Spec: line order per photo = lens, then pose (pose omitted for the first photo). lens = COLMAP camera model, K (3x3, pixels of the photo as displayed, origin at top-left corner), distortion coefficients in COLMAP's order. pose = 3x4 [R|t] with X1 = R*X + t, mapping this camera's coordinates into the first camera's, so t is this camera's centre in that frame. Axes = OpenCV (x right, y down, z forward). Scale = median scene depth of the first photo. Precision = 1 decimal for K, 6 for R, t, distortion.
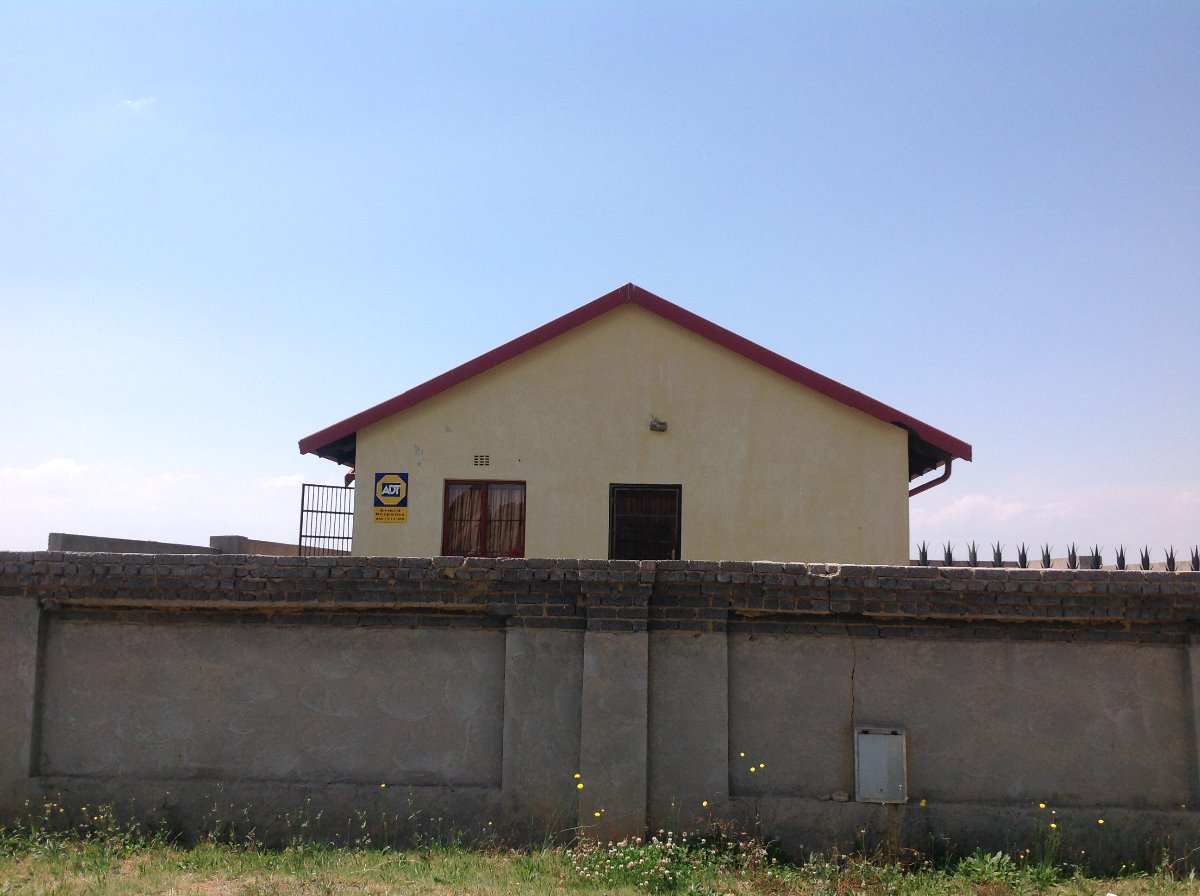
lens RADIAL K [[1136.8, 0, 600.4], [0, 1136.8, 453.0], [0, 0, 1]] dist [0.142095, -0.297540]
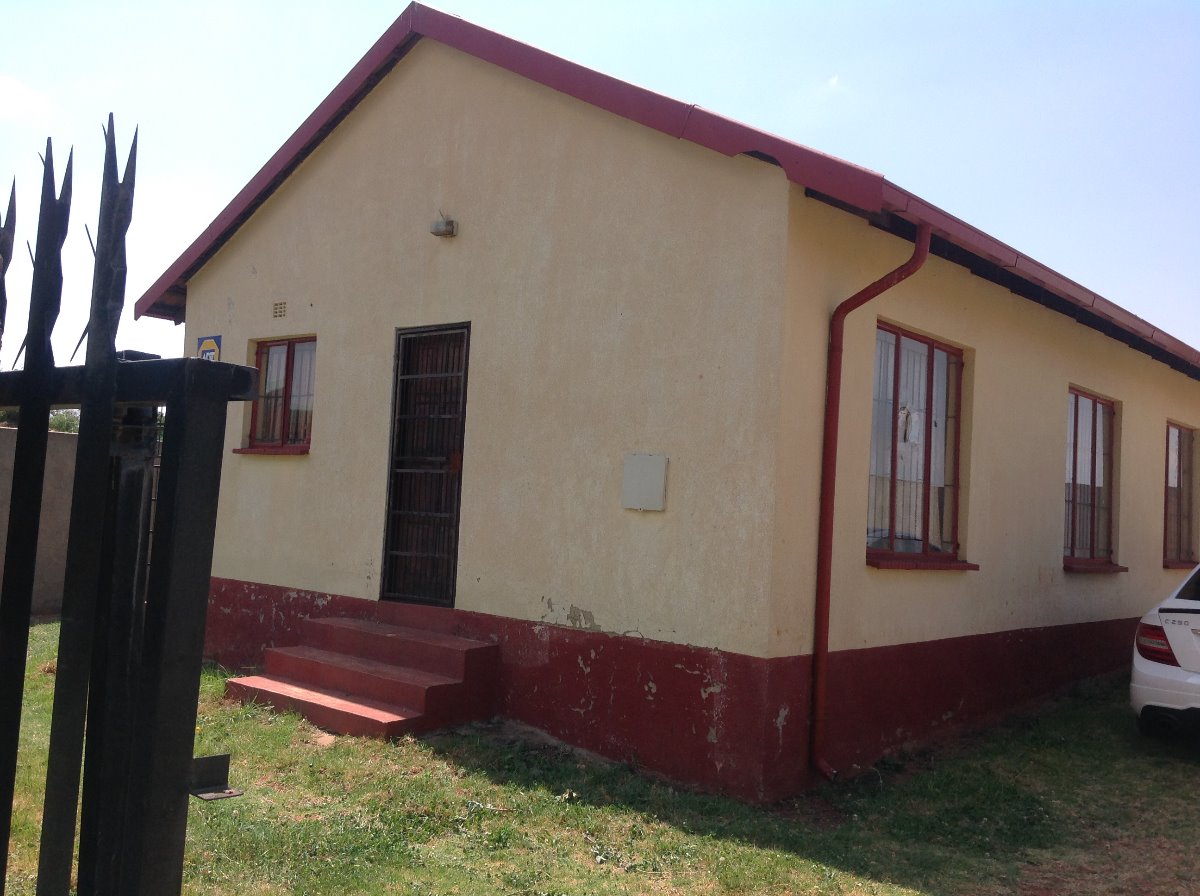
lens RADIAL K [[1136.8, 0, 600.4], [0, 1136.8, 453.0], [0, 0, 1]] dist [0.142095, -0.297540]
pose [[0.806769, -0.011279, -0.590760, 0.764395], [0.042597, 0.998326, 0.039112, 0.121692], [0.589330, -0.056719, 0.805899, 0.876023]]
